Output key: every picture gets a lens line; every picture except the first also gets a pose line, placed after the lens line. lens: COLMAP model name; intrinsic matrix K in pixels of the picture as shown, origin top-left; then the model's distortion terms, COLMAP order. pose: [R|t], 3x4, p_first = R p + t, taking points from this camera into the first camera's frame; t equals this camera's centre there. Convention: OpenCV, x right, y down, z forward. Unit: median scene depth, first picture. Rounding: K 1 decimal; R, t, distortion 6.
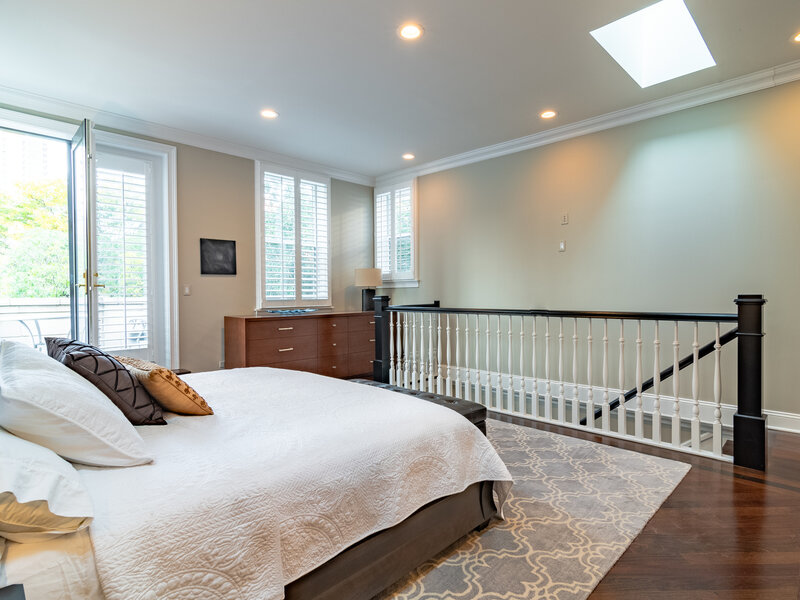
lens RADIAL K [[432.4, 0, 407.3], [0, 432.4, 298.6], [0, 0, 1]] dist [-0.001557, 0.001543]
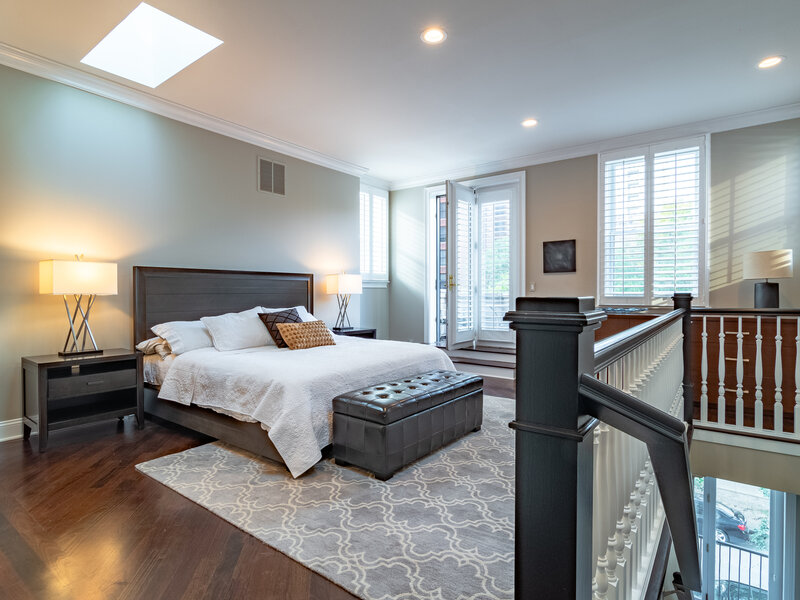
lens RADIAL K [[432.4, 0, 407.3], [0, 432.4, 298.6], [0, 0, 1]] dist [-0.001557, 0.001543]
pose [[0.135497, 0.021668, -0.990541, 0.588065], [-0.010855, 0.999733, 0.020384, -0.007384], [0.990718, 0.007990, 0.135696, 0.458790]]
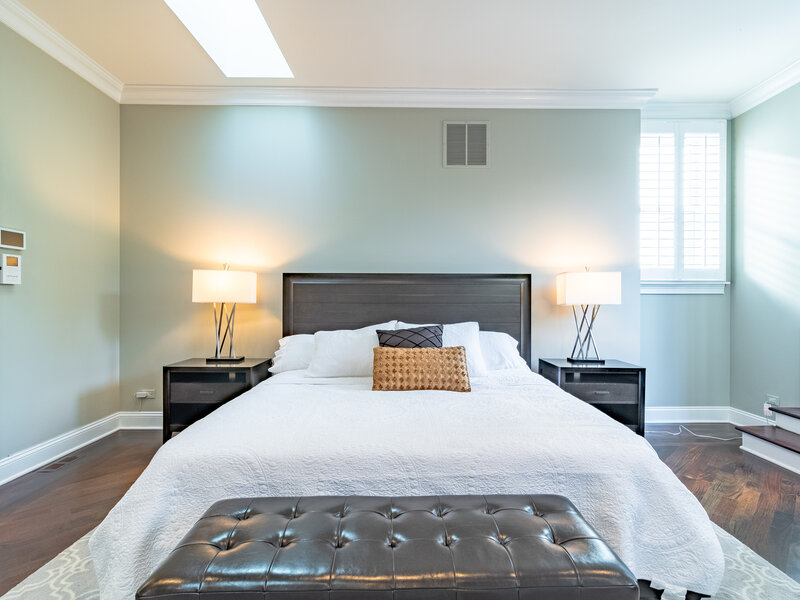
lens RADIAL K [[432.4, 0, 407.3], [0, 432.4, 298.6], [0, 0, 1]] dist [-0.001557, 0.001543]
pose [[-0.710211, 0.002780, -0.703983, 0.144507], [-0.005380, 0.999942, 0.009377, -0.008771], [0.703968, 0.010447, -0.710155, 0.732447]]
